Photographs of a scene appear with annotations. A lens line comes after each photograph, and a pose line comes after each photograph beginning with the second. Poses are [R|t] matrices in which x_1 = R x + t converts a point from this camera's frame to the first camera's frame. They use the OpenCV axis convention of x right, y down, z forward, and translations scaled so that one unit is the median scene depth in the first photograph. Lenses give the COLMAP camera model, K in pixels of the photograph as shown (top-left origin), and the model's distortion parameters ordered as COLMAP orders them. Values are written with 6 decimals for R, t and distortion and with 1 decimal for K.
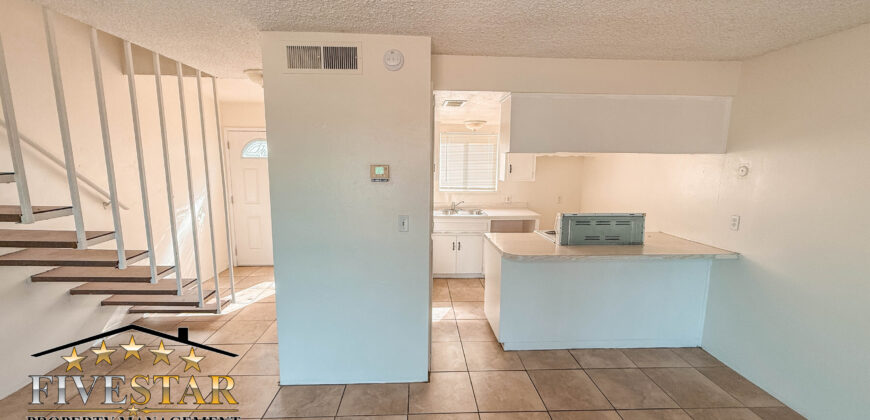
lens RADIAL K [[346.9, 0, 432.5], [0, 346.9, 210.5], [0, 0, 1]] dist [0.000155, 0.000163]
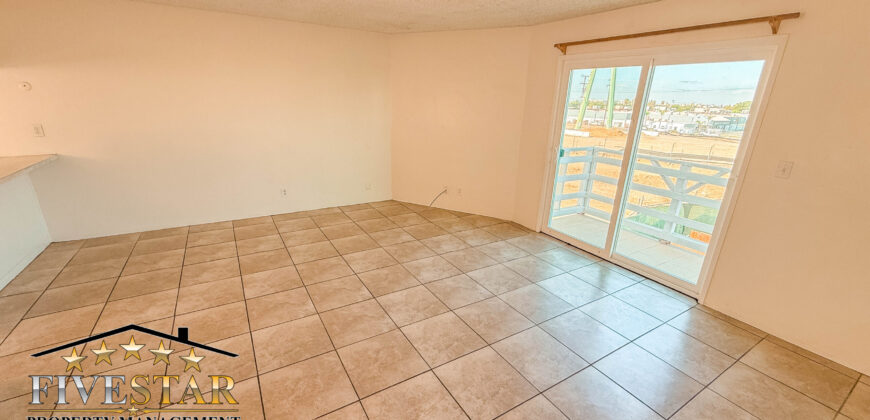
lens RADIAL K [[346.9, 0, 432.5], [0, 346.9, 210.5], [0, 0, 1]] dist [0.000155, 0.000163]
pose [[-0.477382, -0.296975, 0.826990, -0.812209], [0.085894, 0.920877, 0.380272, -0.047010], [-0.874488, 0.252568, -0.414102, 0.333484]]
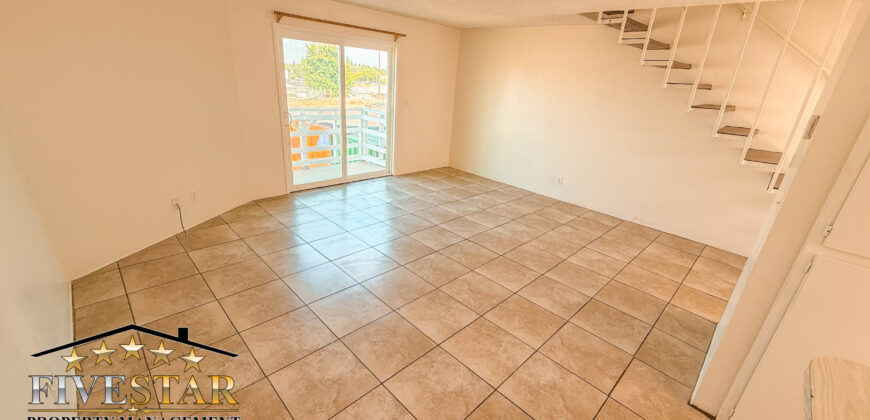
lens RADIAL K [[346.9, 0, 432.5], [0, 346.9, 210.5], [0, 0, 1]] dist [0.000155, 0.000163]
pose [[-0.741145, 0.182843, -0.645967, 0.701691], [-0.170584, 0.879329, 0.444614, -0.106293], [0.649311, 0.439715, -0.620520, 0.781615]]
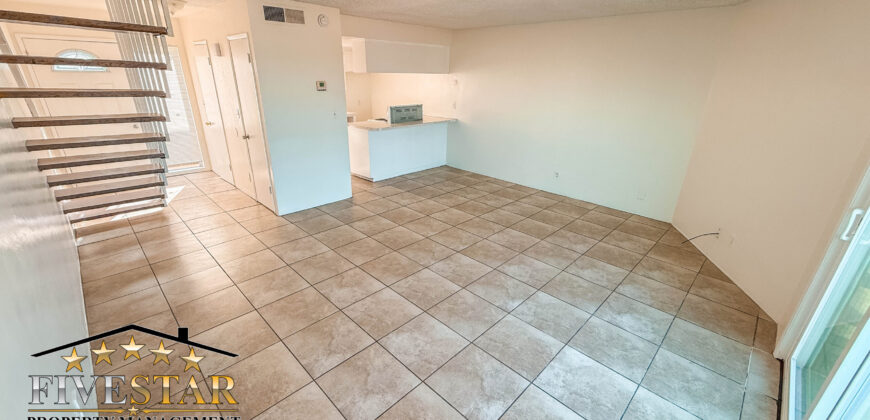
lens RADIAL K [[346.9, 0, 432.5], [0, 346.9, 210.5], [0, 0, 1]] dist [0.000155, 0.000163]
pose [[0.737941, -0.244673, 0.628950, -0.796281], [0.083084, 0.957812, 0.275124, 0.051596], [-0.669731, -0.150769, 0.727137, -0.638686]]
